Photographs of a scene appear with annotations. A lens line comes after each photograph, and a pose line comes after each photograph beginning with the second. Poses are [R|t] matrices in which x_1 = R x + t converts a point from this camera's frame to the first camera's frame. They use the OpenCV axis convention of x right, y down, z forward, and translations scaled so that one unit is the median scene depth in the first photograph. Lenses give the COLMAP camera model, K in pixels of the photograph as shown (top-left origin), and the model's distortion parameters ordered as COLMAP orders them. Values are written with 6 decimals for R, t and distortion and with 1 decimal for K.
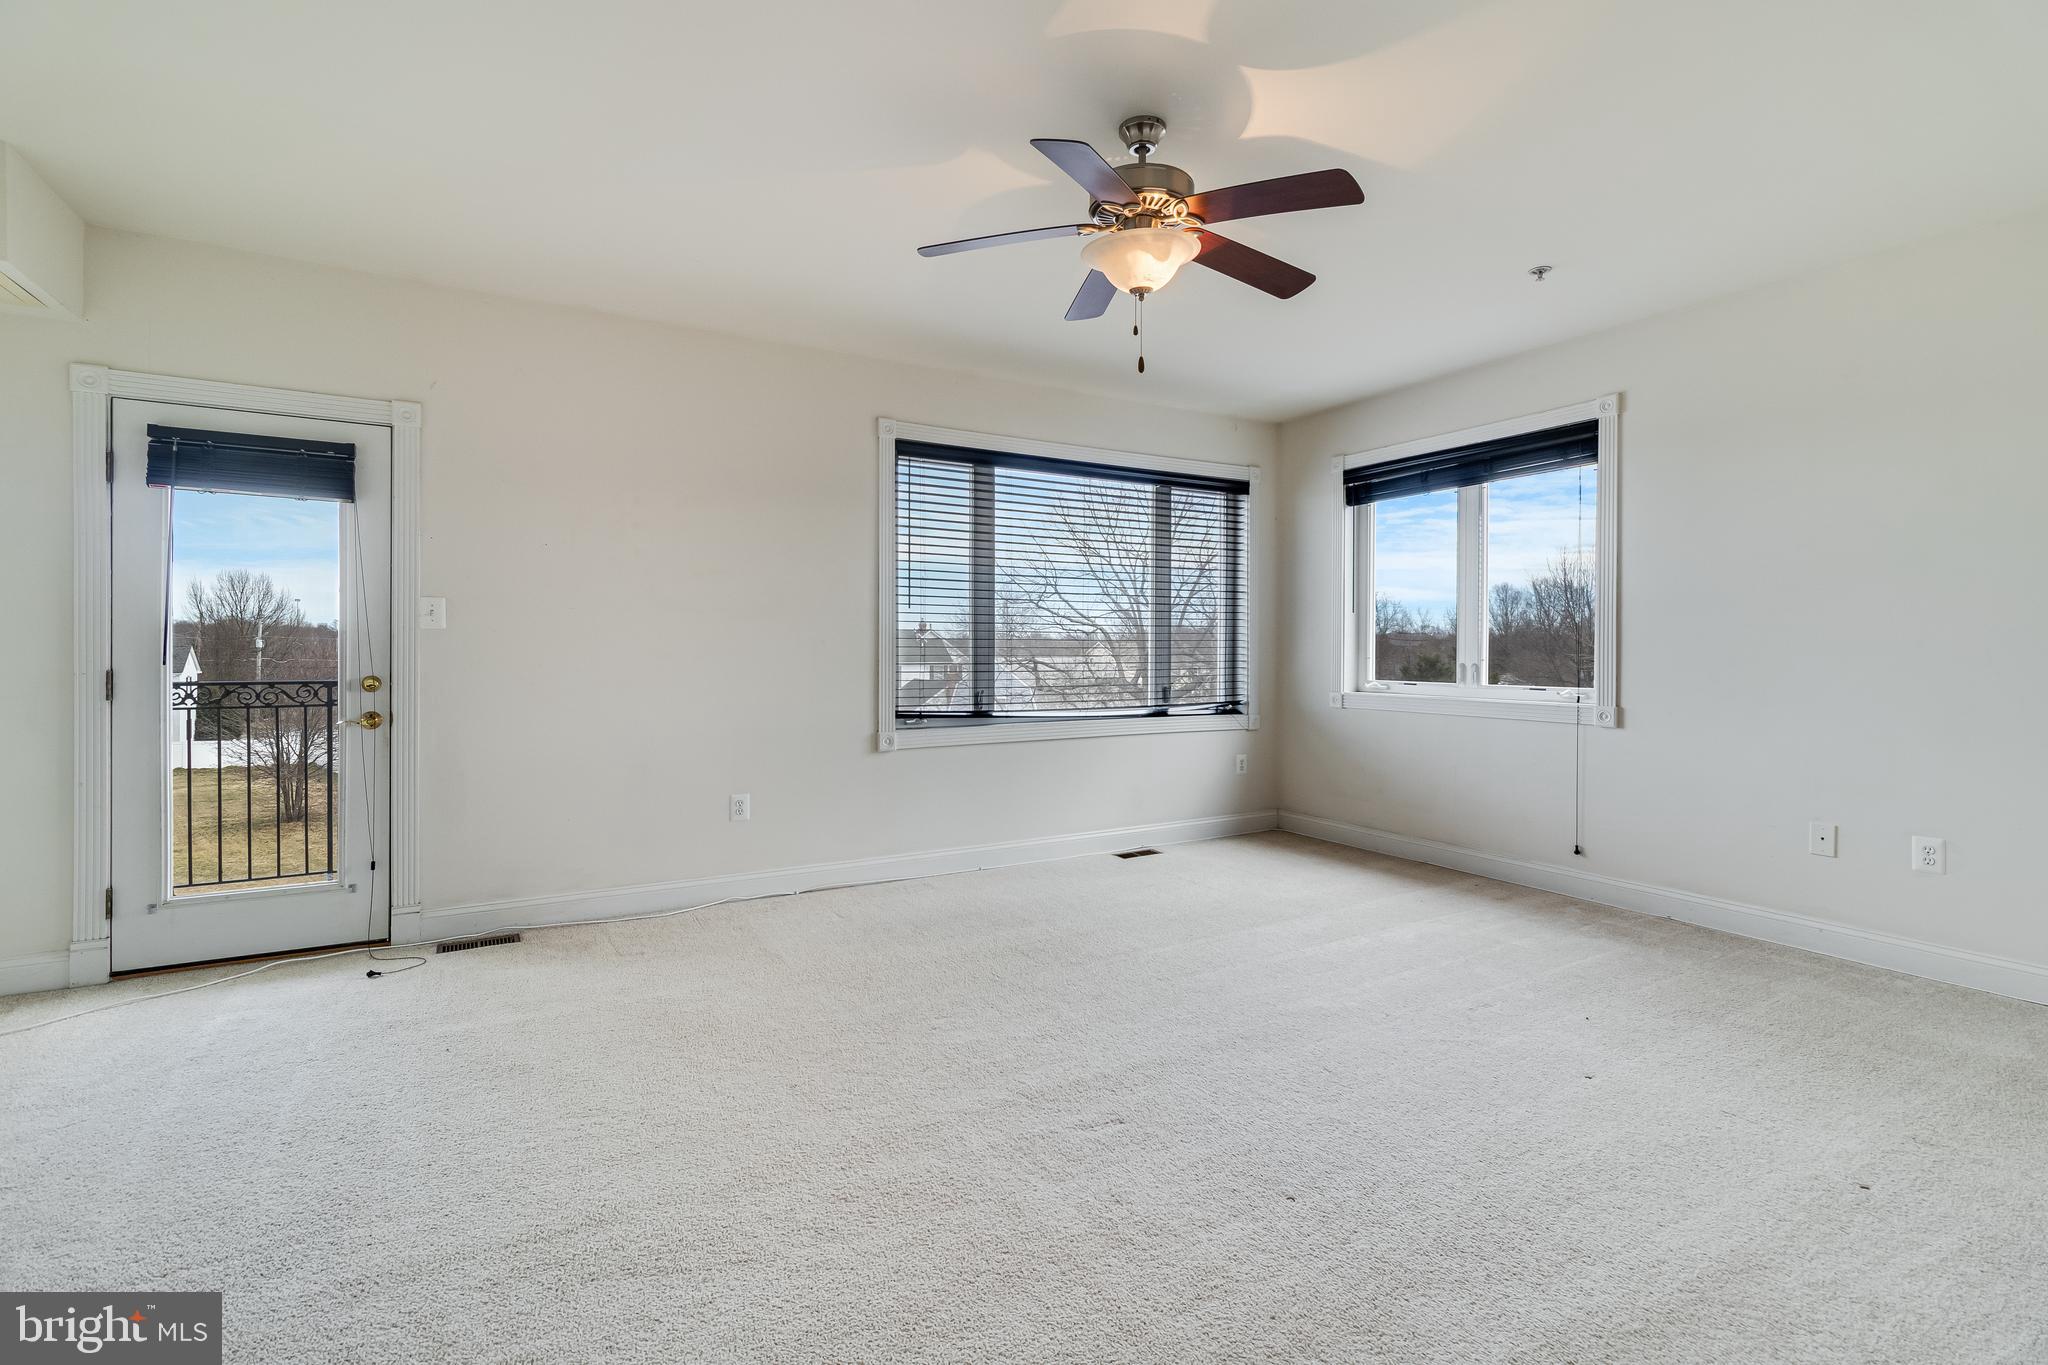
lens RADIAL K [[945.9, 0, 1020.1], [0, 945.9, 659.3], [0, 0, 1]] dist [0.001778, 0.000621]
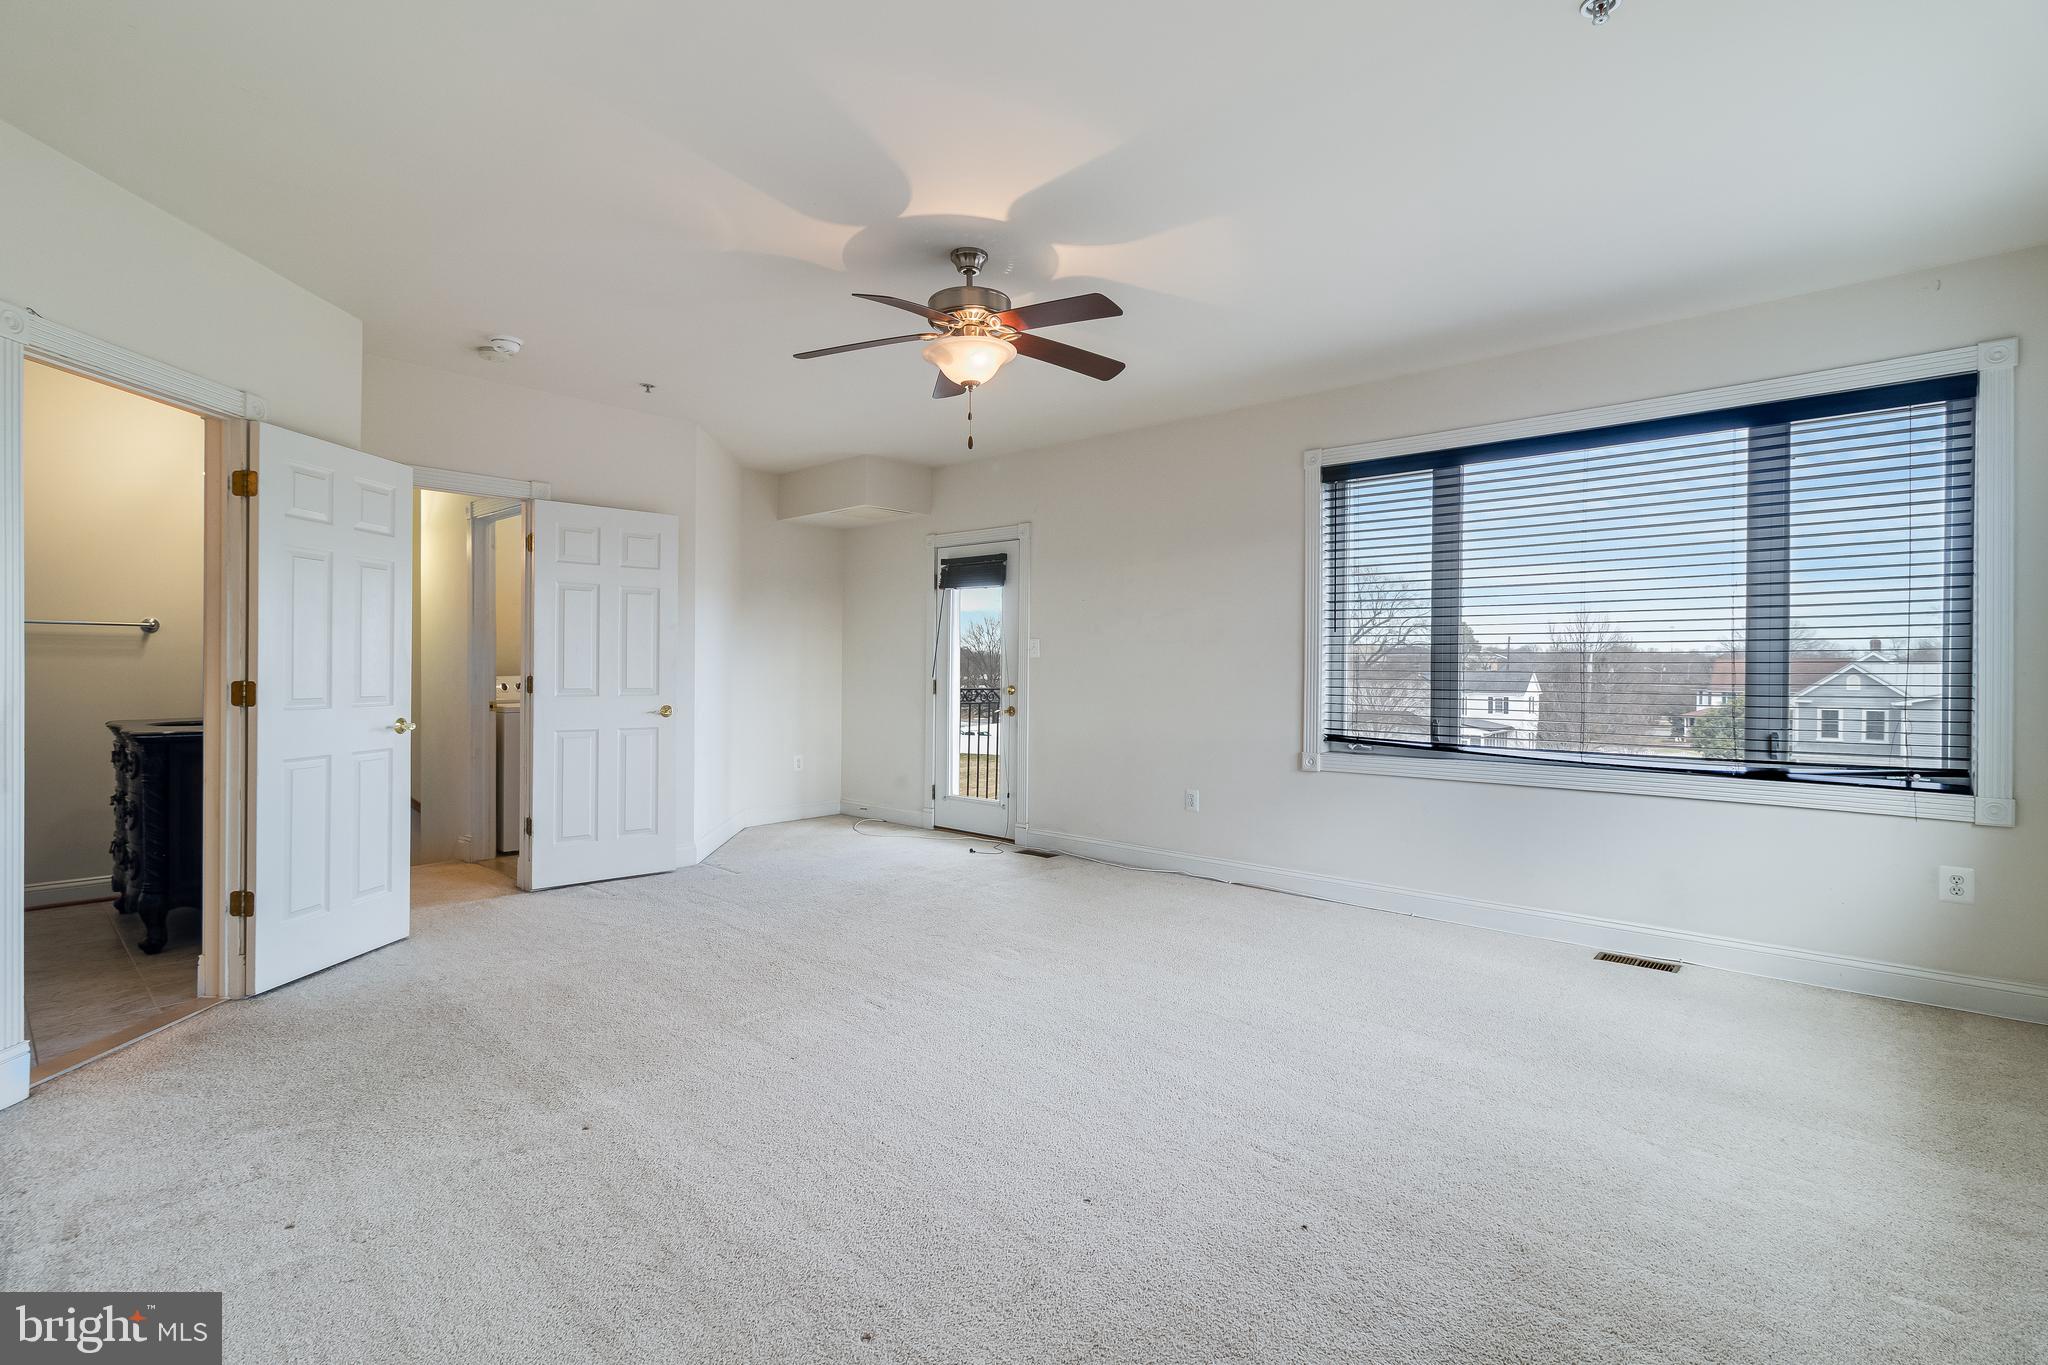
lens RADIAL K [[943.4, 0, 1024.5], [0, 943.4, 667.3], [0, 0, 1]] dist [0.004084, 0.000493]
pose [[0.309419, -0.000861, -0.950925, 0.661912], [-0.017076, 0.999833, -0.006461, -0.003644], [0.950772, 0.018237, 0.309353, 0.339630]]
